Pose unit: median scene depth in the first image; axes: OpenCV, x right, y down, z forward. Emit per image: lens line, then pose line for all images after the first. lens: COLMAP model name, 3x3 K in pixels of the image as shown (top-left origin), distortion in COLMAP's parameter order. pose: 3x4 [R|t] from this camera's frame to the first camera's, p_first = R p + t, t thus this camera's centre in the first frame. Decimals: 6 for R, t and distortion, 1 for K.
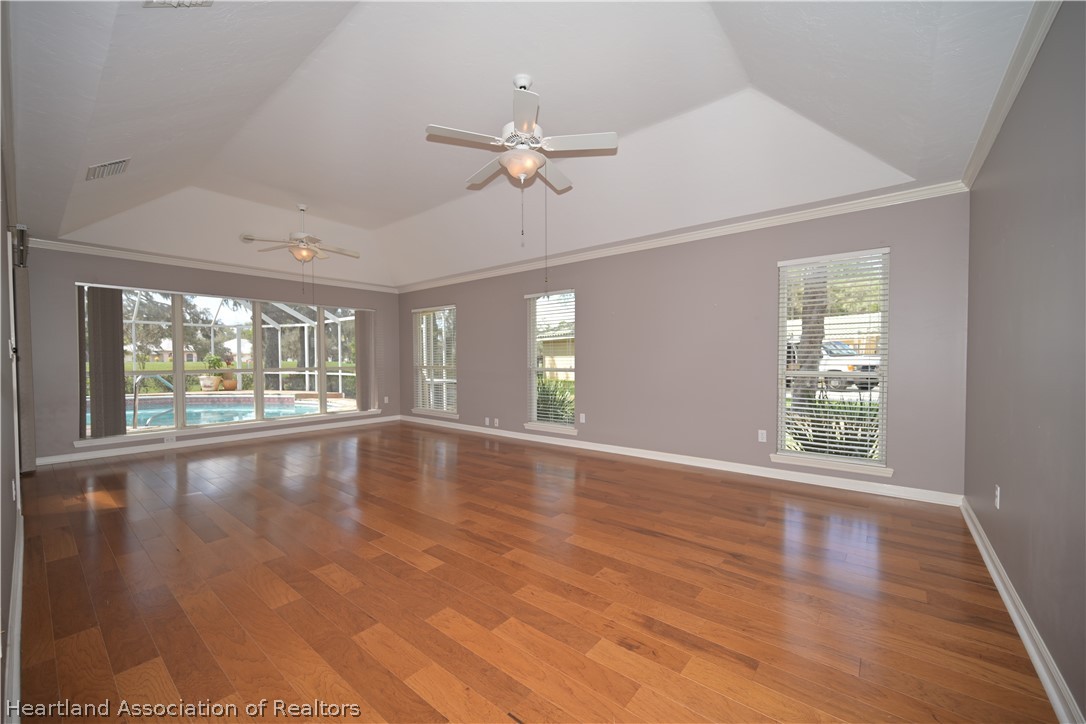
lens RADIAL K [[425.5, 0, 542.2], [0, 425.5, 362.6], [0, 0, 1]] dist [-0.002286, -0.000431]
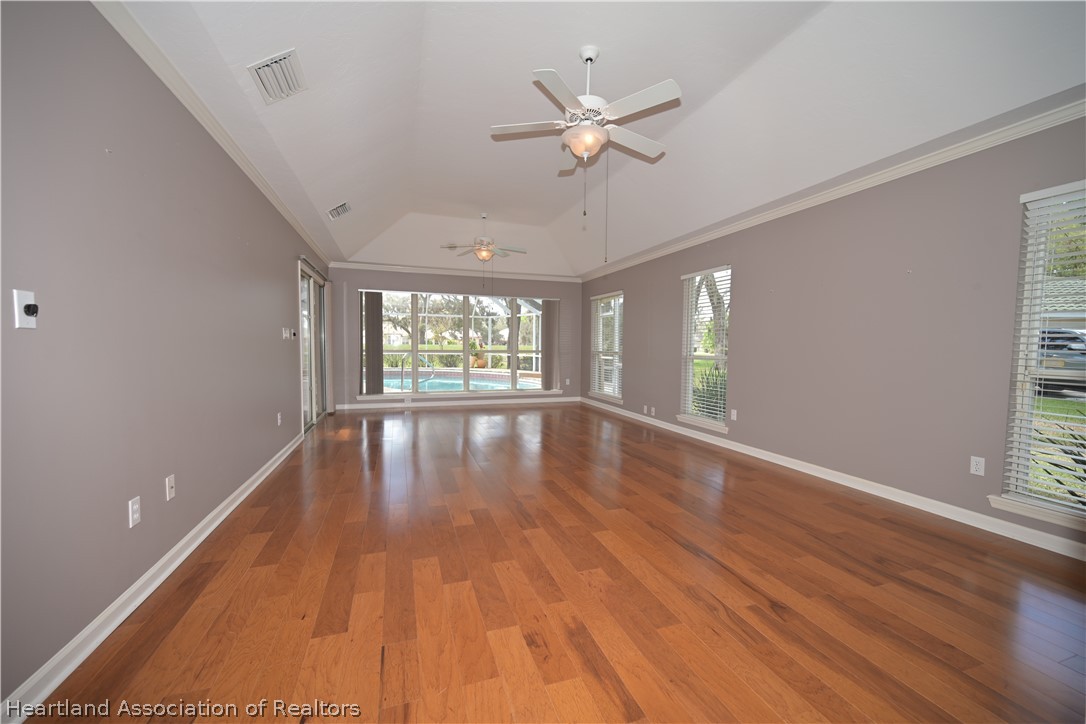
lens RADIAL K [[425.5, 0, 541.9], [0, 425.5, 362.9], [0, 0, 1]] dist [-0.002286, -0.000431]
pose [[0.848768, 0.035600, -0.527565, 0.325017], [-0.018877, 0.999135, 0.037051, 0.000790], [0.528428, -0.021489, 0.848706, 0.096906]]
